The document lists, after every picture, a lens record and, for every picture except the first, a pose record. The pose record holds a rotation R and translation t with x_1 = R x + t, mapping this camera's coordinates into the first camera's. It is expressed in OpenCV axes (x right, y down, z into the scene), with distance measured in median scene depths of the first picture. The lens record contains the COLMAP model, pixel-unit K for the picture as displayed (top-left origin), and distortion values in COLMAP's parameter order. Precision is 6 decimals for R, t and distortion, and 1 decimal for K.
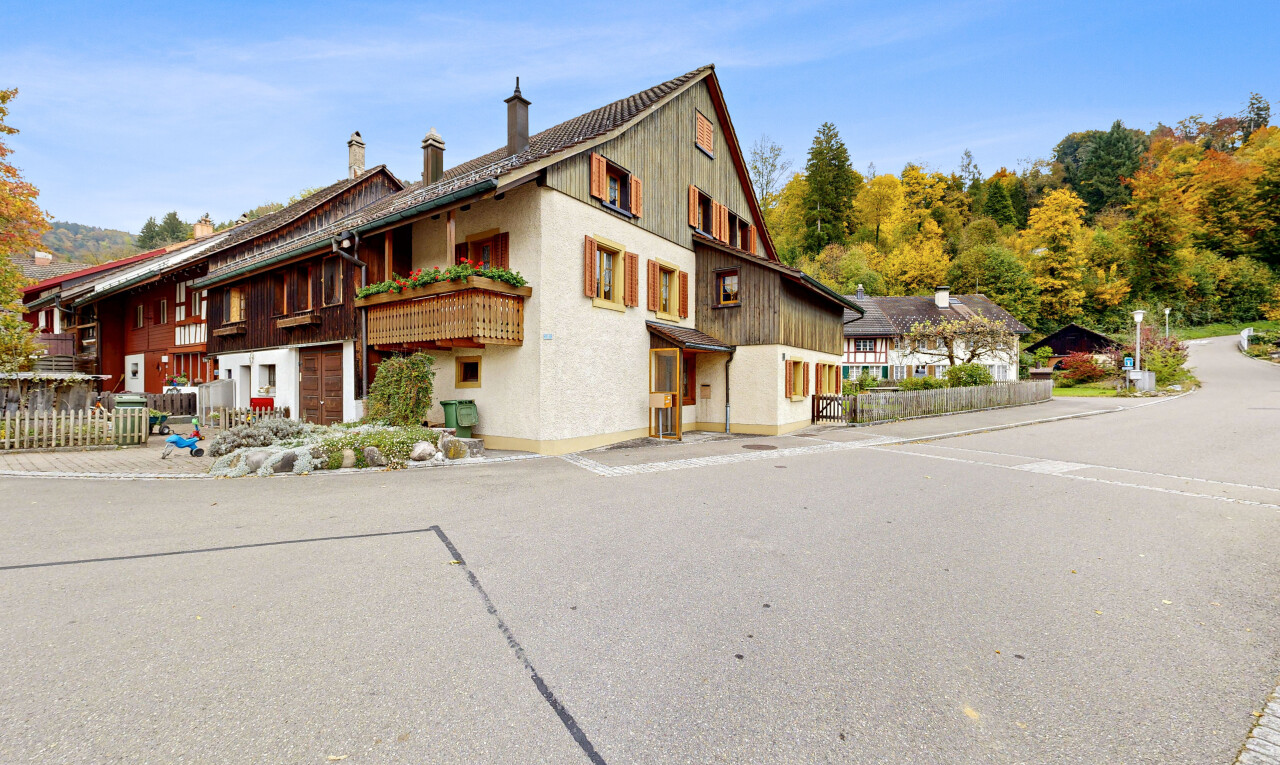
lens RADIAL K [[503.3, 0, 640.0], [0, 503.3, 382.5], [0, 0, 1]] dist [-0.000465, -0.000003]
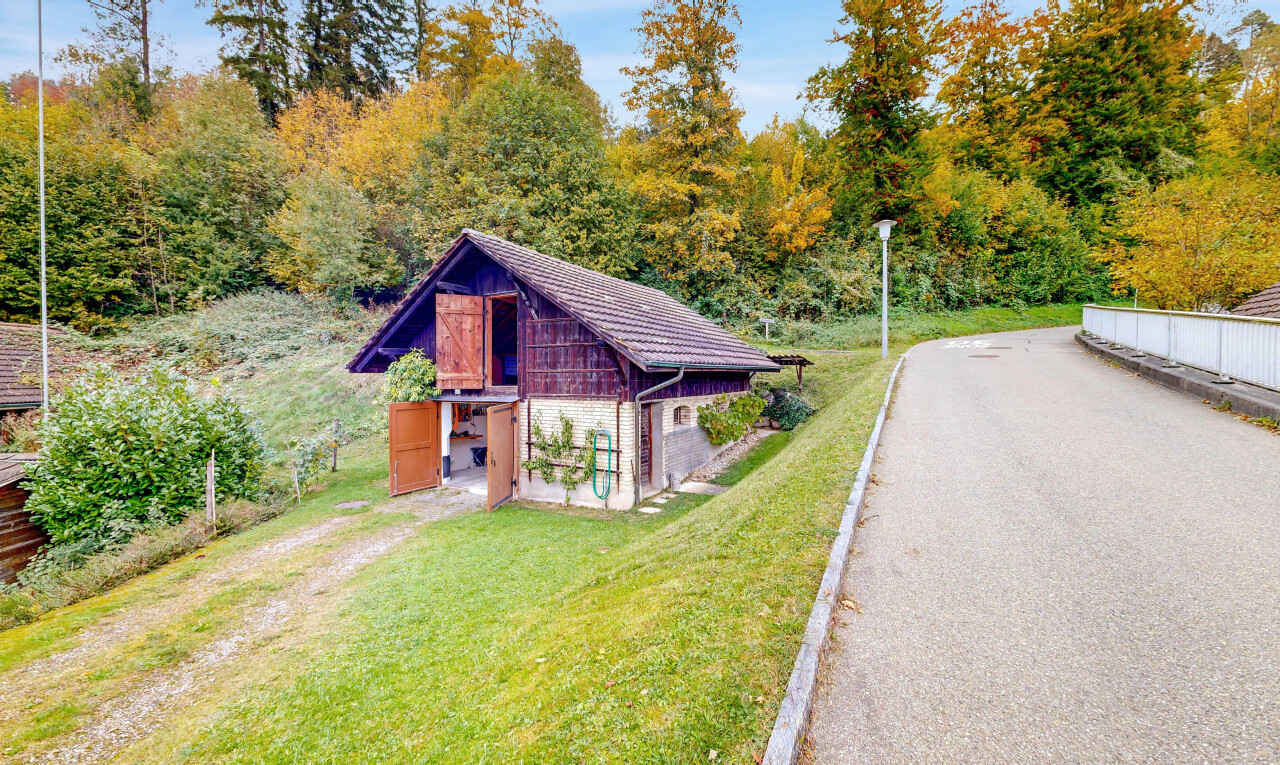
lens RADIAL K [[503.3, 0, 640.0], [0, 503.3, 382.5], [0, 0, 1]] dist [-0.000465, -0.000003]
pose [[0.955741, -0.006020, 0.294148, 0.694581], [0.000950, 0.999849, 0.017378, -0.054217], [-0.294208, -0.016330, 0.955602, 0.643197]]
